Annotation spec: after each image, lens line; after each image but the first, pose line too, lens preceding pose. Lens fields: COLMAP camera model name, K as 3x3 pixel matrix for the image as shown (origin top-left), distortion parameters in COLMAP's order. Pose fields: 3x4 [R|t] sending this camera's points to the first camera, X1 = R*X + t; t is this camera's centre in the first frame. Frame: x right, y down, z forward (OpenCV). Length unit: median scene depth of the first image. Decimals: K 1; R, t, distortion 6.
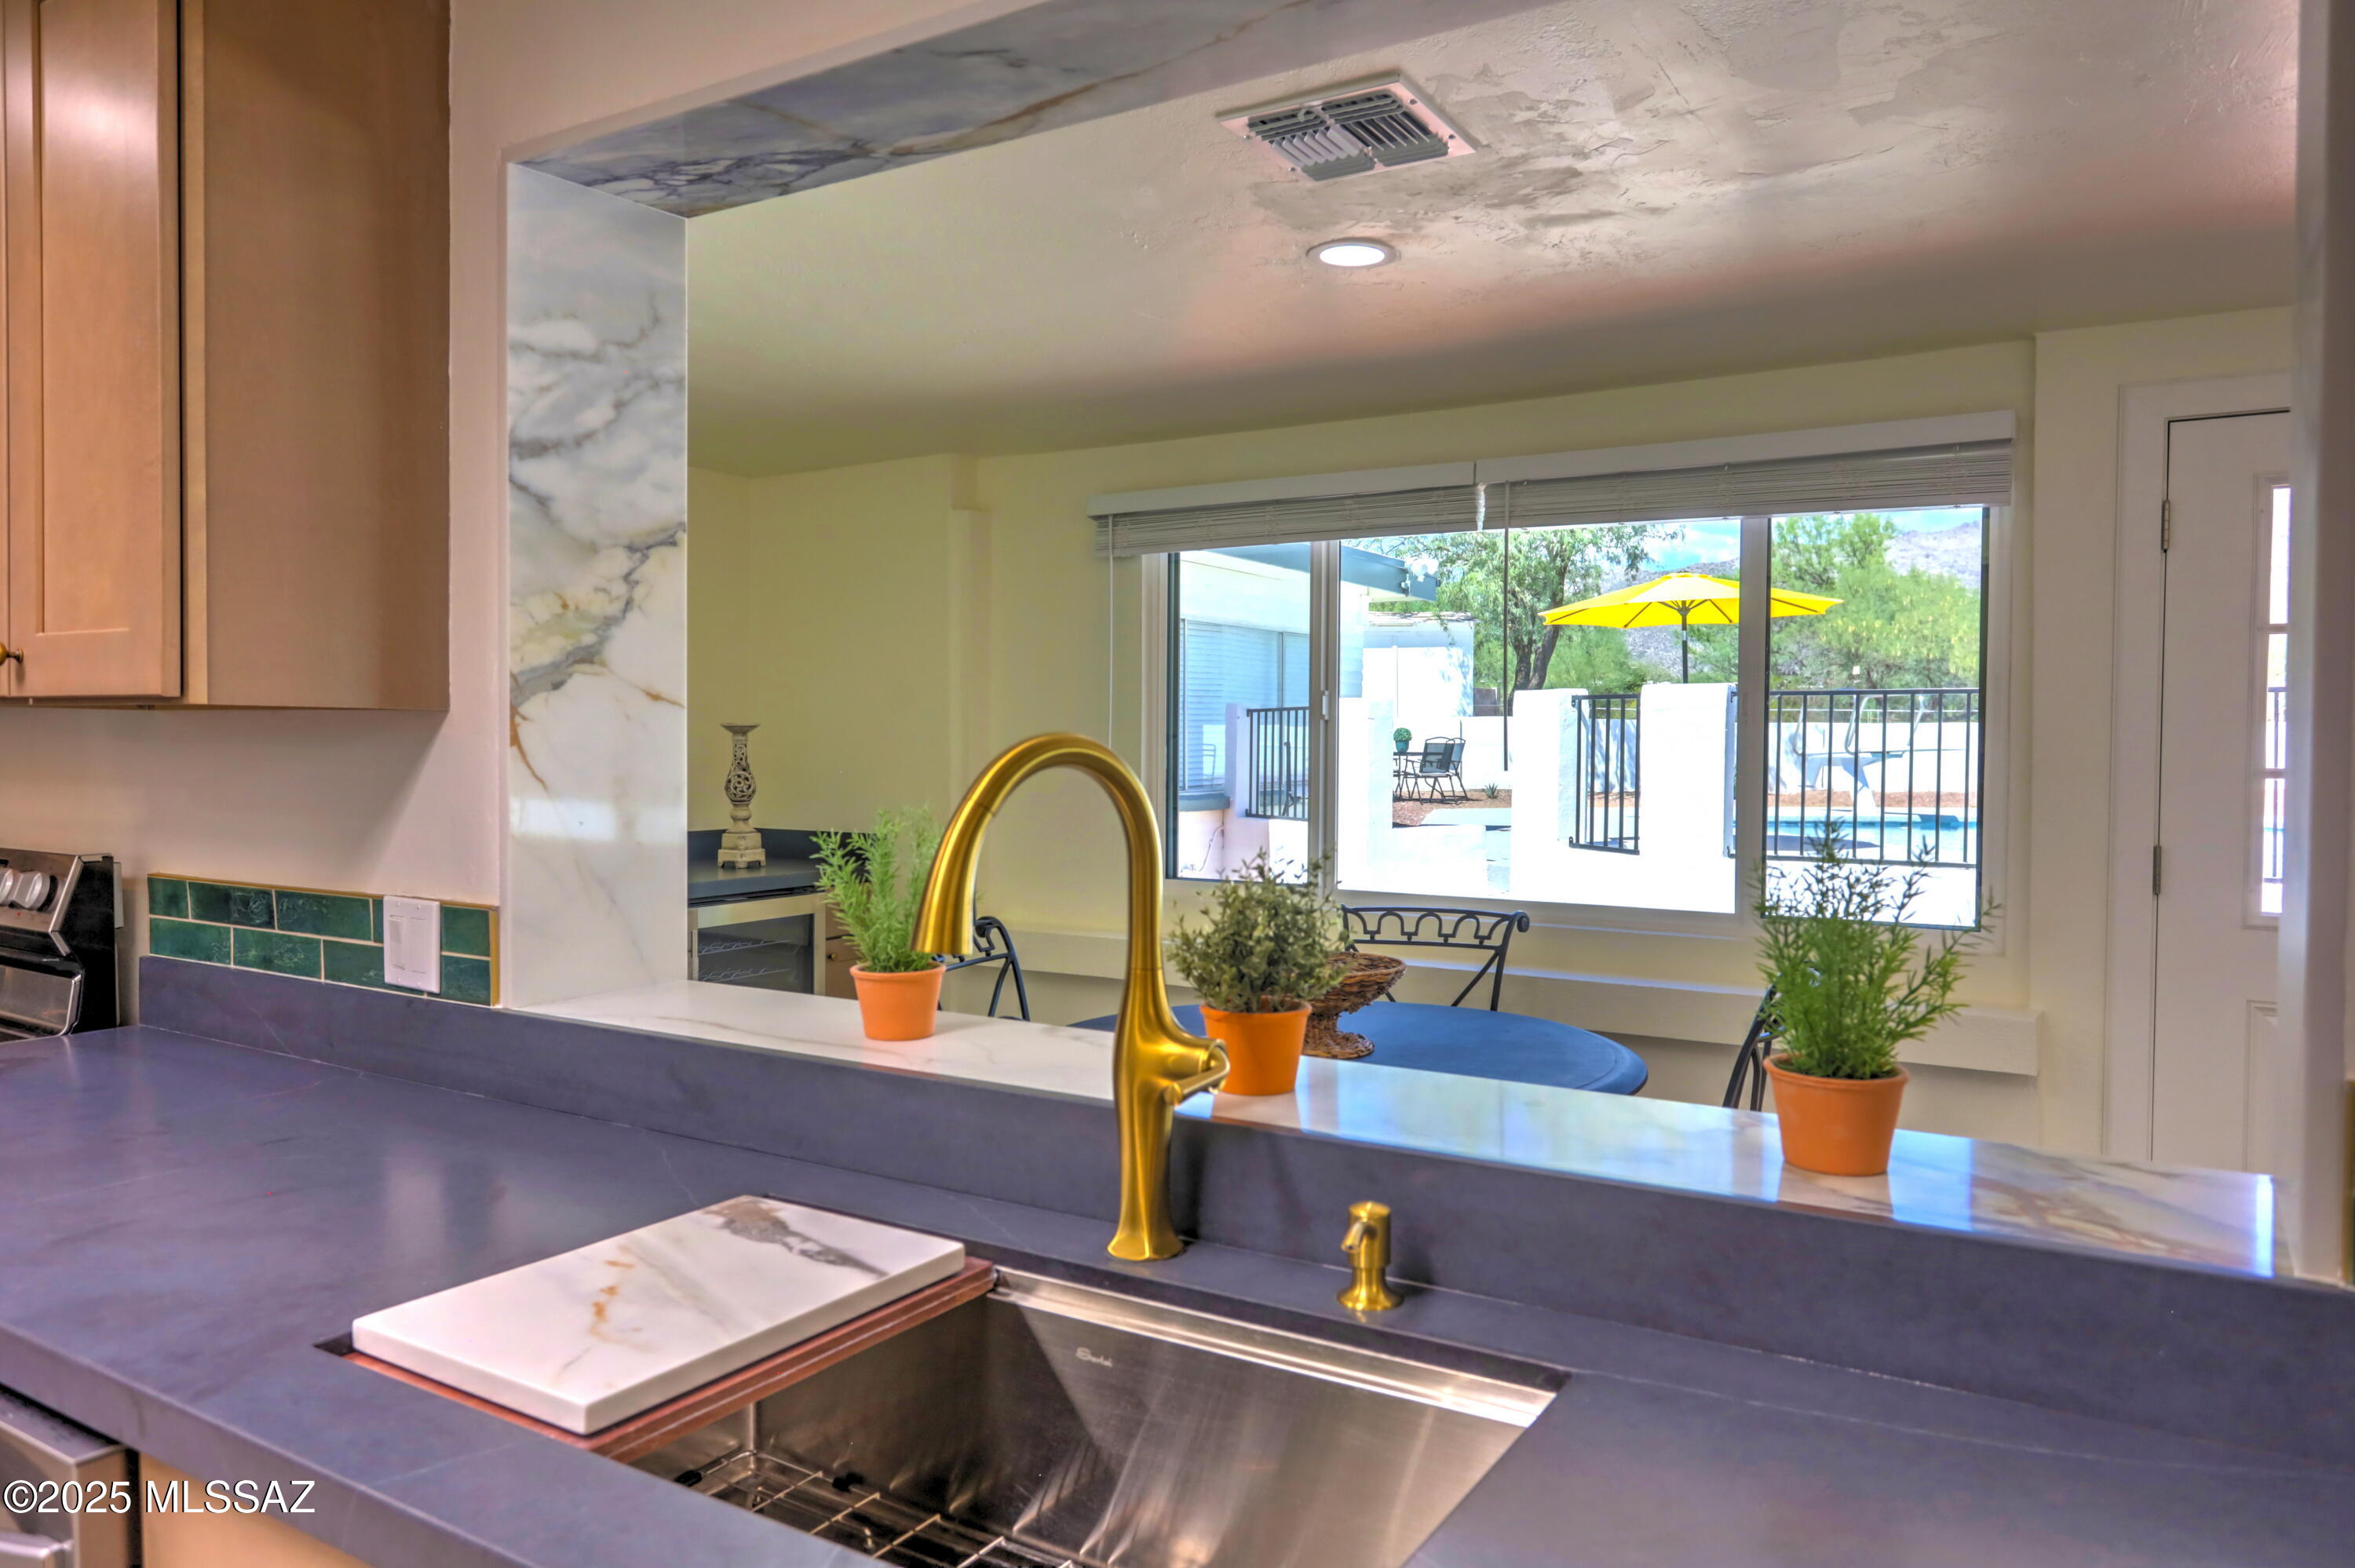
lens RADIAL K [[1575.0, 0, 1177.1], [0, 1575.0, 783.3], [0, 0, 1]] dist [-0.004039, -0.000600]
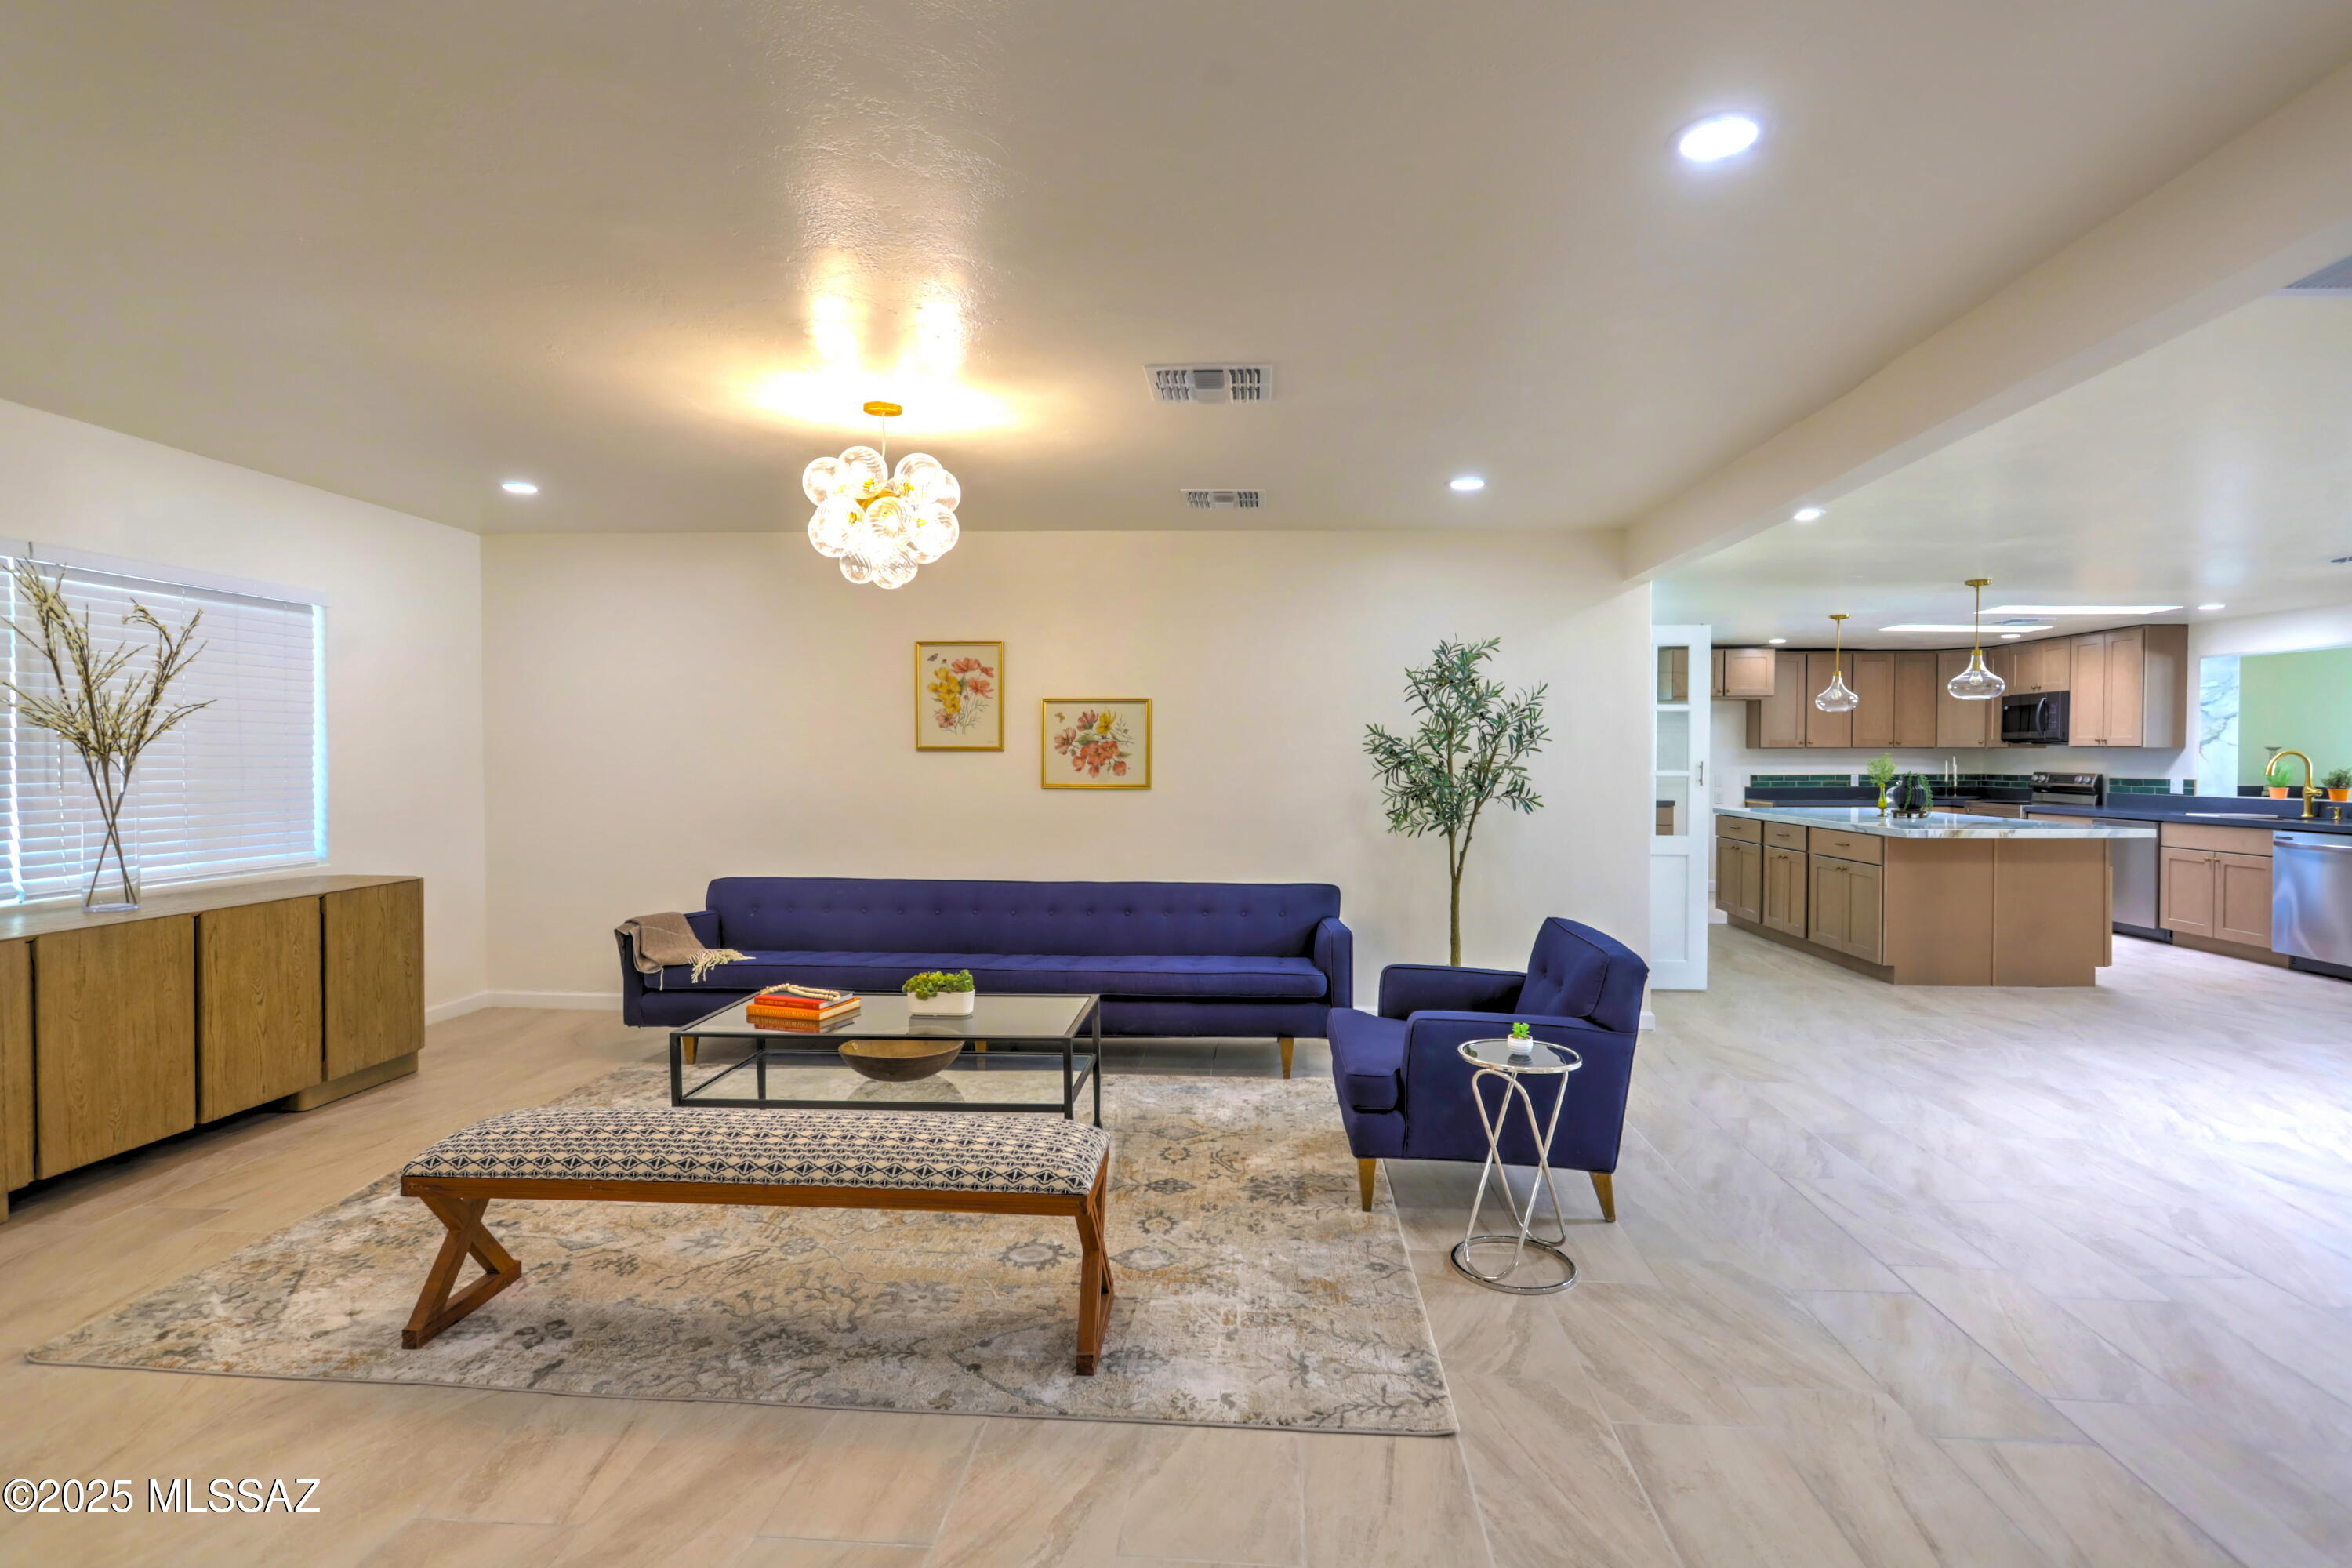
lens RADIAL K [[1175.5, 0, 1176.3], [0, 1175.5, 779.5], [0, 0, 1]] dist [0.001367, 0.000232]
pose [[0.469892, 0.013680, -0.882618, 1.641229], [-0.013336, 0.999876, 0.008398, 0.088864], [0.882623, 0.007824, 0.470016, -4.376968]]
